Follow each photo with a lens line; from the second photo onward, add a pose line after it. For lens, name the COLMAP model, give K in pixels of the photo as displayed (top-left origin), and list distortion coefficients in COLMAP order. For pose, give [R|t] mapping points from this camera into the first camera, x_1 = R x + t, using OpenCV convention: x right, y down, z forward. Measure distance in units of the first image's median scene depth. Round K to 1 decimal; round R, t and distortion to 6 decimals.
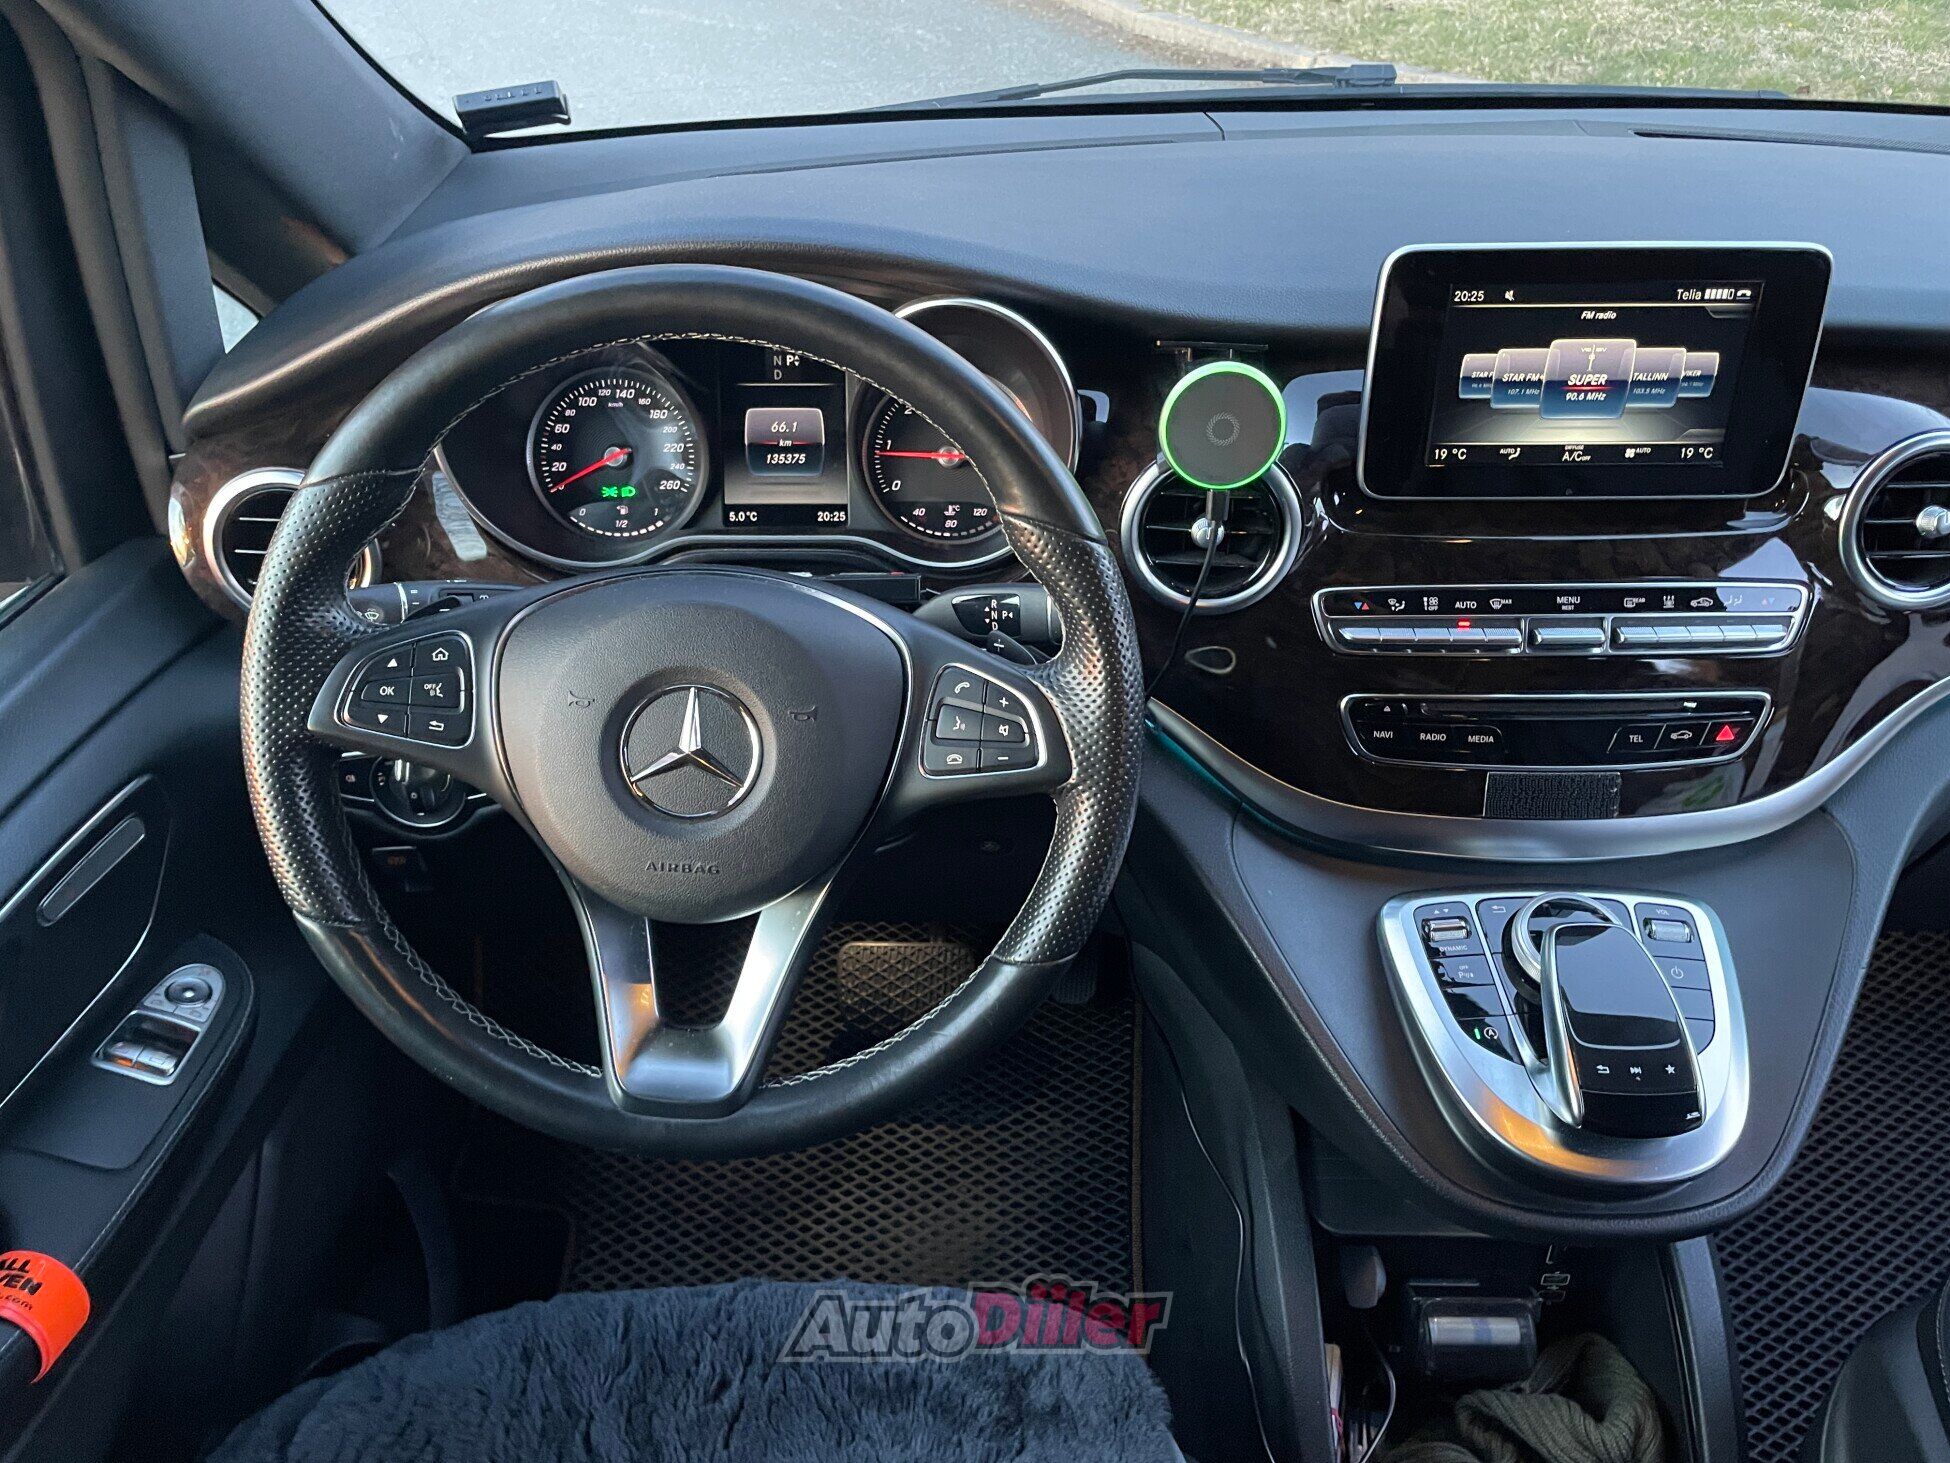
lens RADIAL K [[1464.2, 0, 961.3], [0, 1464.2, 721.5], [0, 0, 1]] dist [0.033799, -0.060572]
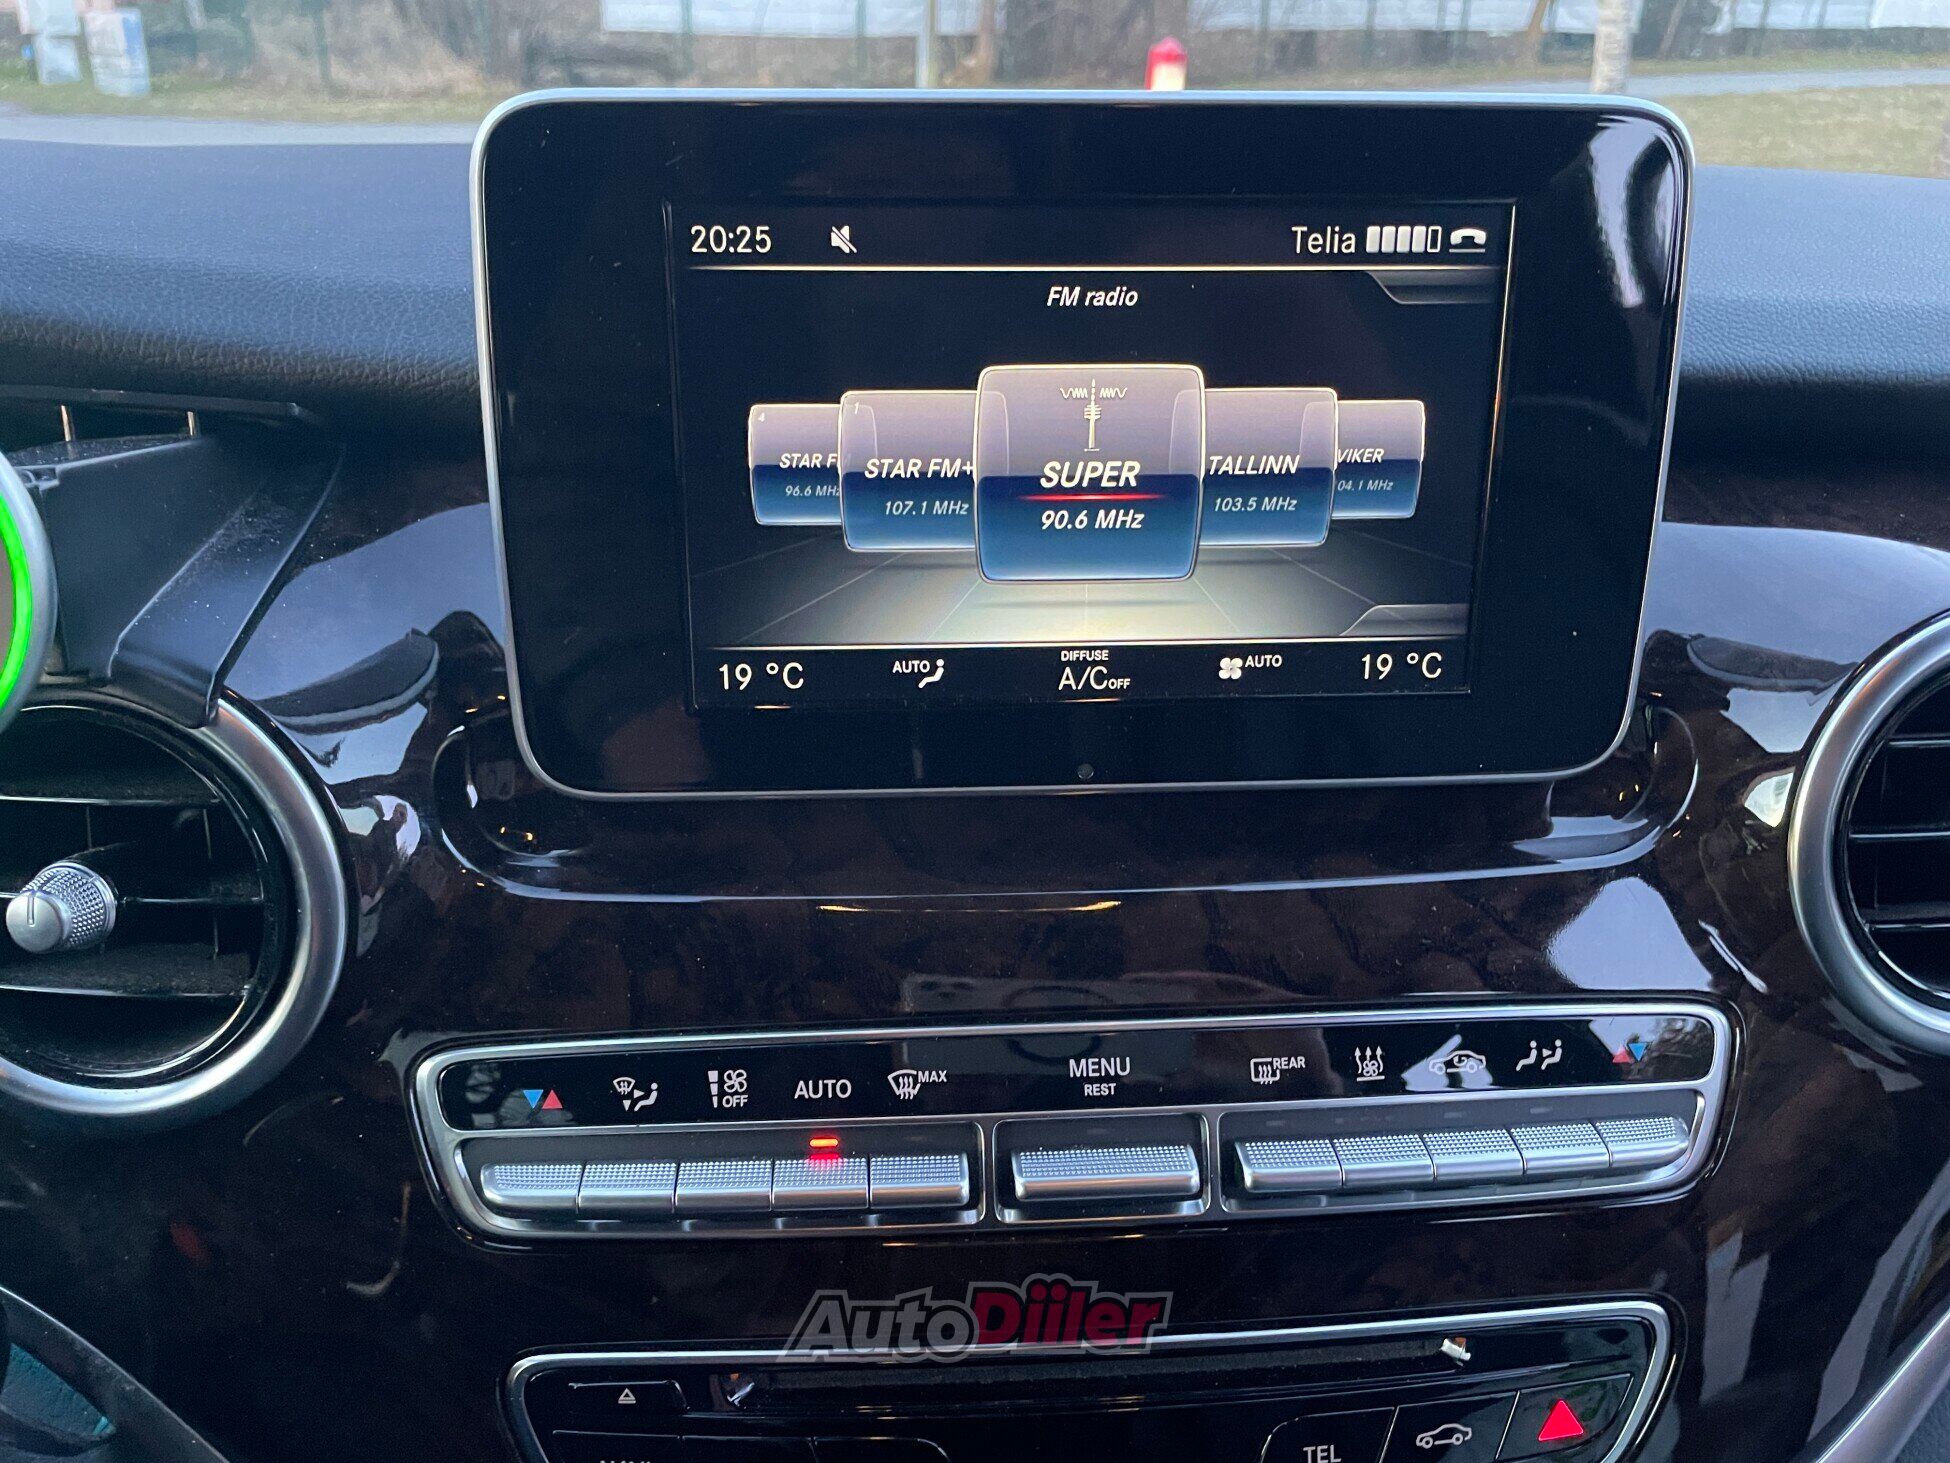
lens RADIAL K [[1464.2, 0, 986.6], [0, 1464.2, 719.6], [0, 0, 1]] dist [0.033799, -0.060572]
pose [[0.996088, -0.012908, 0.087414, 0.359043], [0.030796, 0.977959, -0.206513, -0.093953], [-0.082822, 0.208398, 0.974531, 0.640733]]
